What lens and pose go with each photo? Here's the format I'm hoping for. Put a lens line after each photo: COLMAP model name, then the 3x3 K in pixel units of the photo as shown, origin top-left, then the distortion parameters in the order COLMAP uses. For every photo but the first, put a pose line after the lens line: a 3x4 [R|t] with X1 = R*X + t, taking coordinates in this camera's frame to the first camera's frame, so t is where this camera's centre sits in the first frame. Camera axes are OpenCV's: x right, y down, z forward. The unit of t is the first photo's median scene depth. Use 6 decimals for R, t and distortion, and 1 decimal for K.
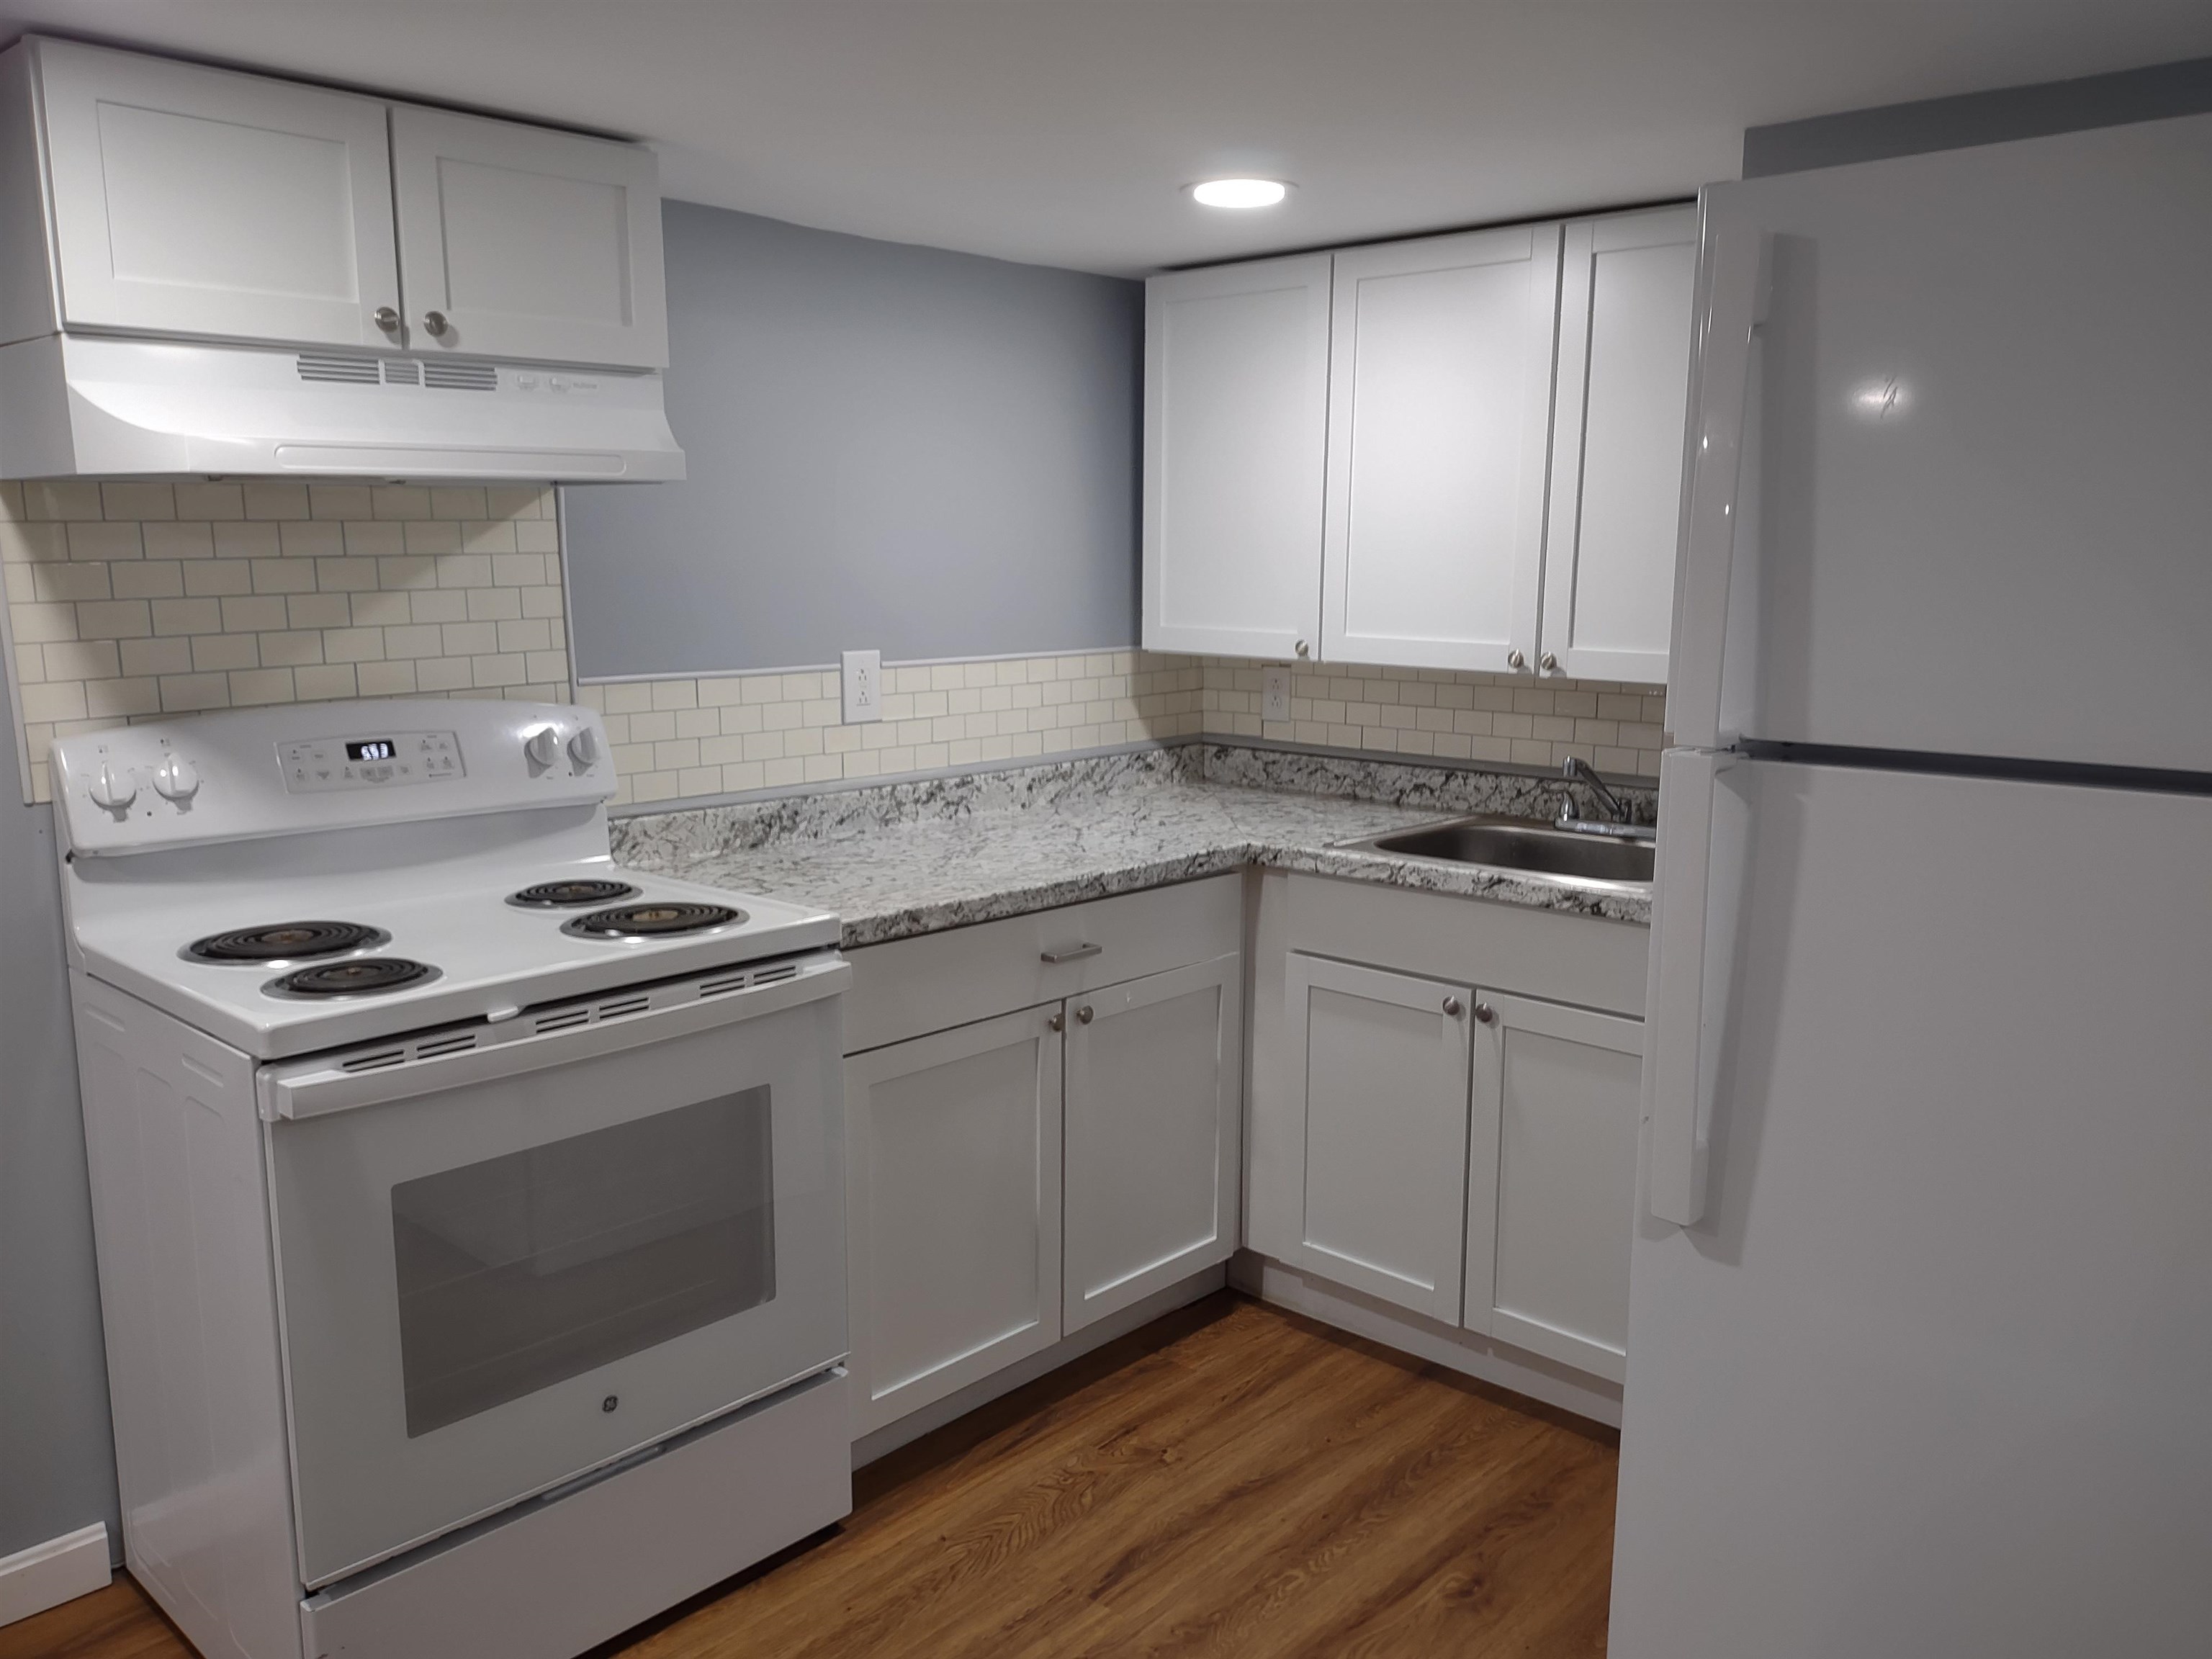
lens RADIAL K [[1671.7, 0, 1144.6], [0, 1671.7, 827.3], [0, 0, 1]] dist [0.049210, -0.064558]
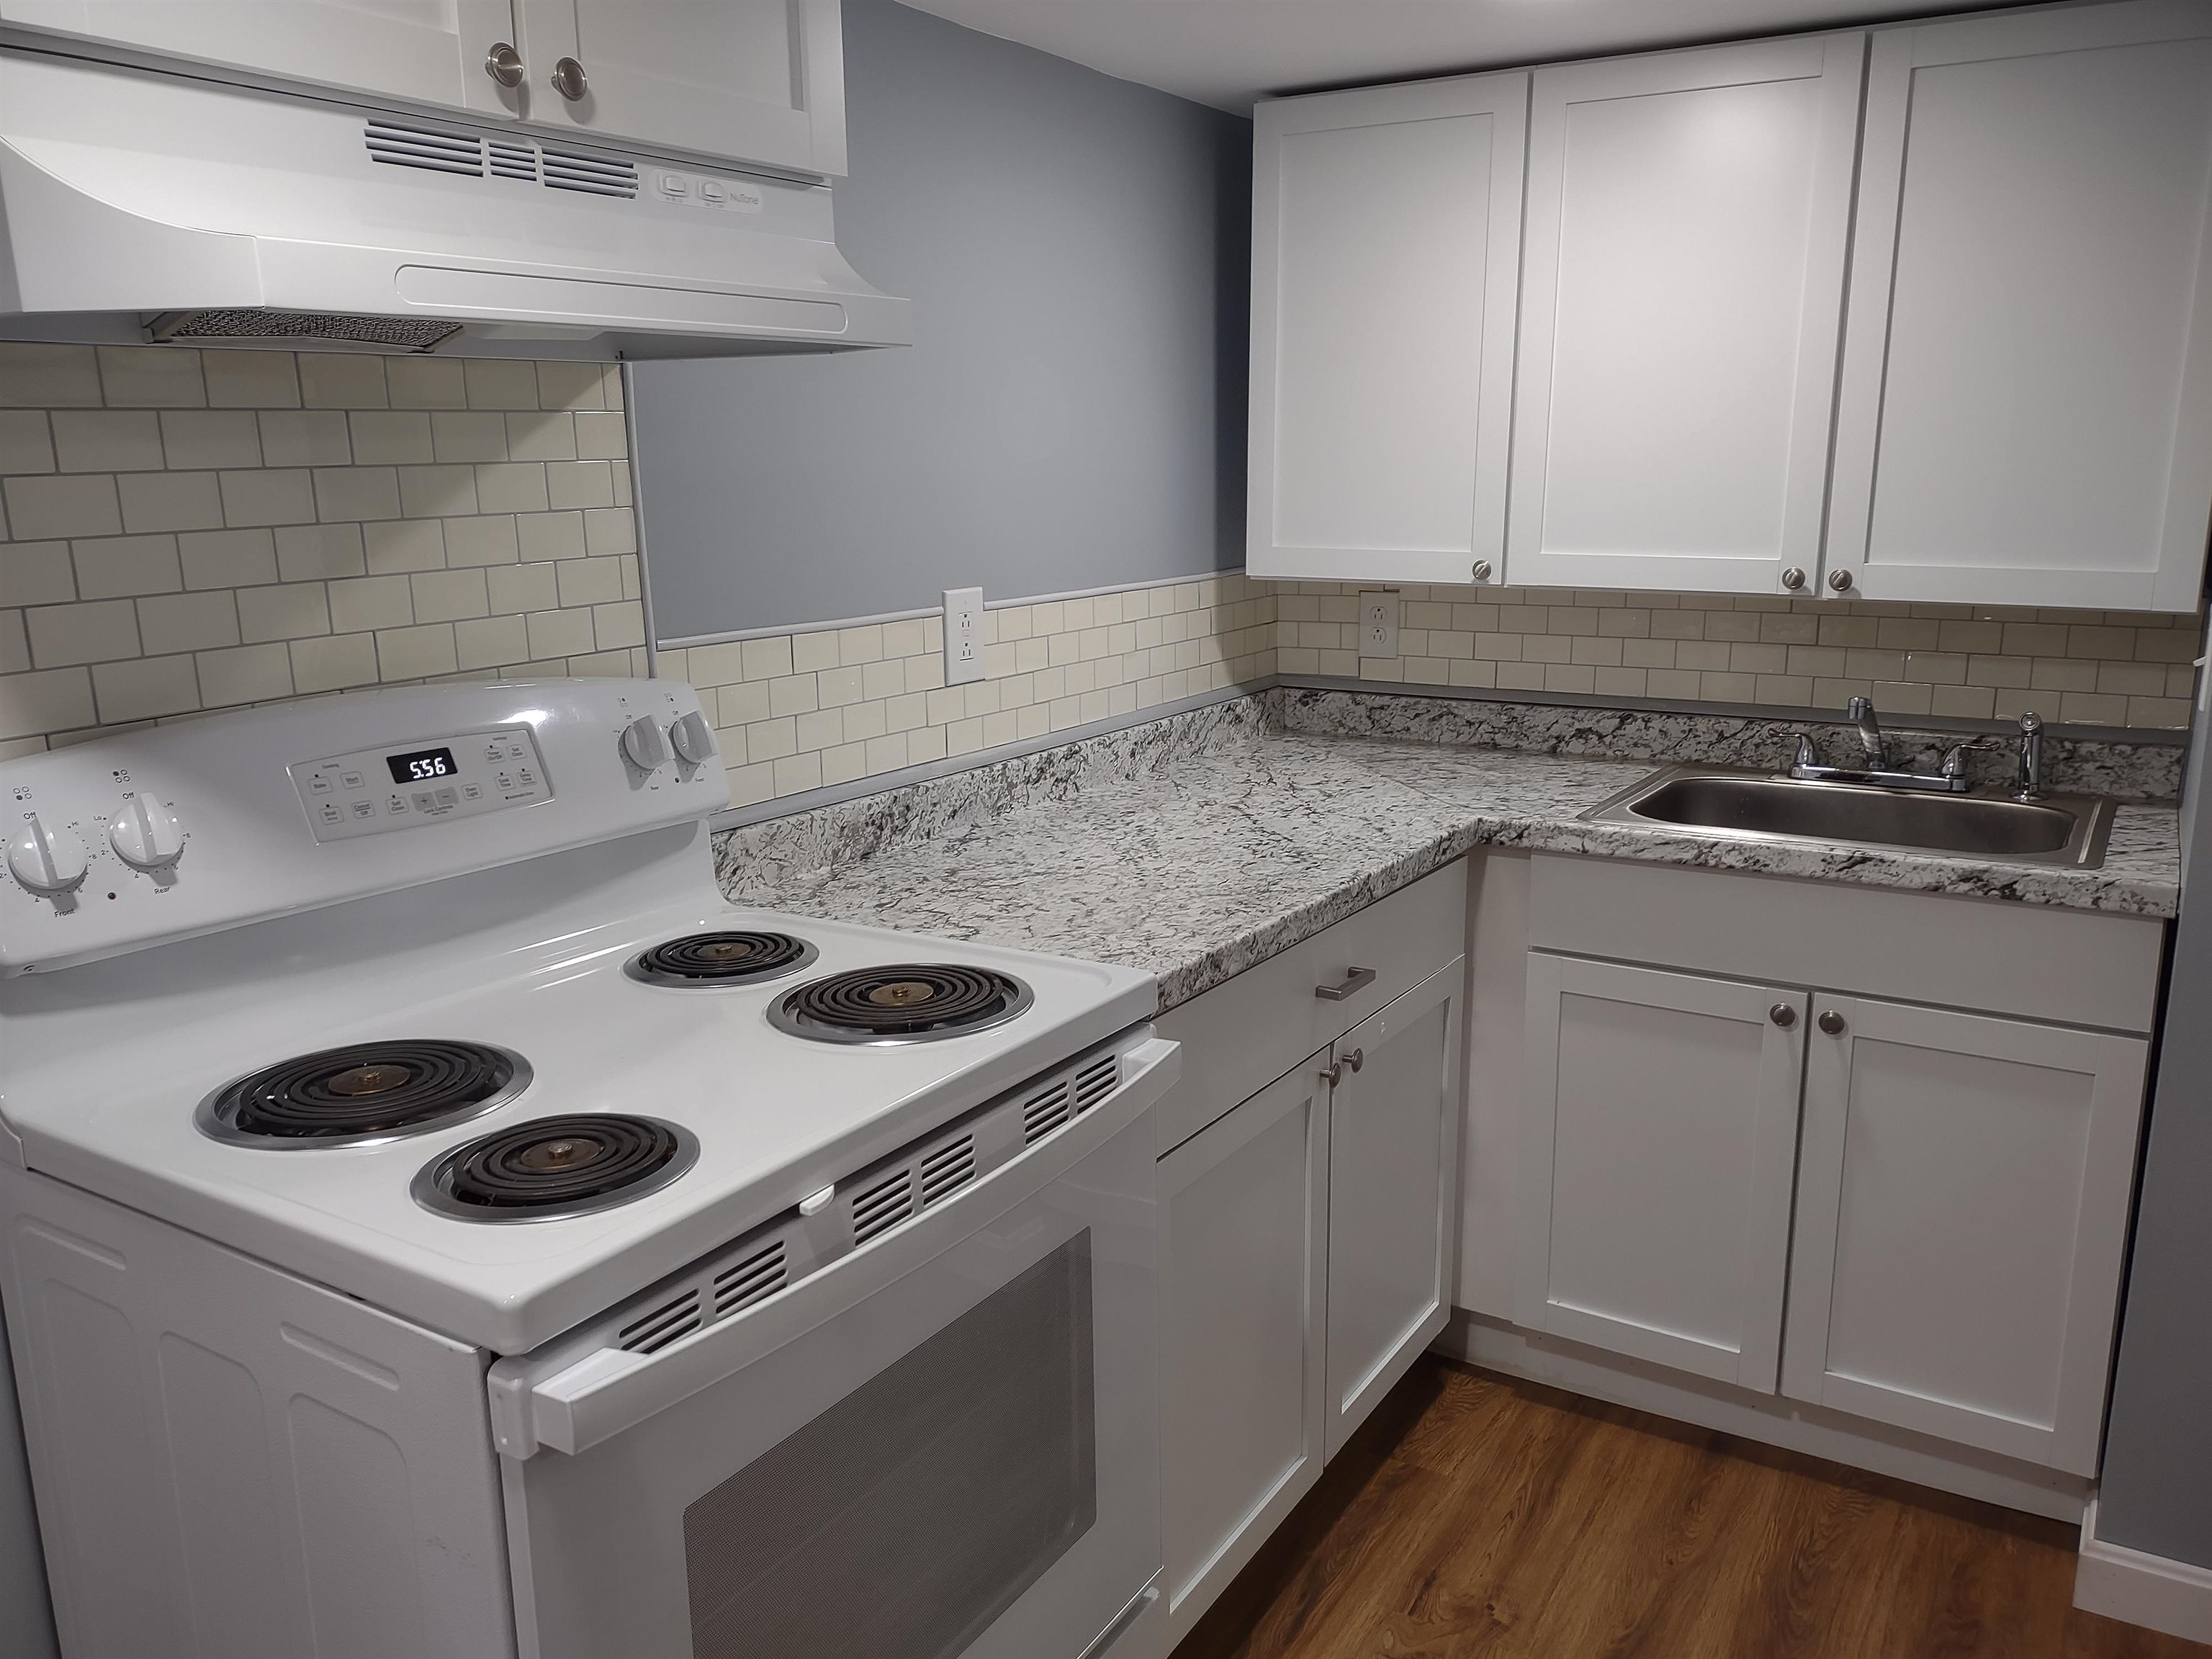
lens RADIAL K [[1671.7, 0, 1144.6], [0, 1671.7, 827.3], [0, 0, 1]] dist [0.049210, -0.064558]
pose [[0.982793, -0.049740, 0.177886, -0.257185], [0.040723, 0.997711, 0.053988, -0.038988], [-0.180164, -0.045815, 0.982569, 0.262588]]
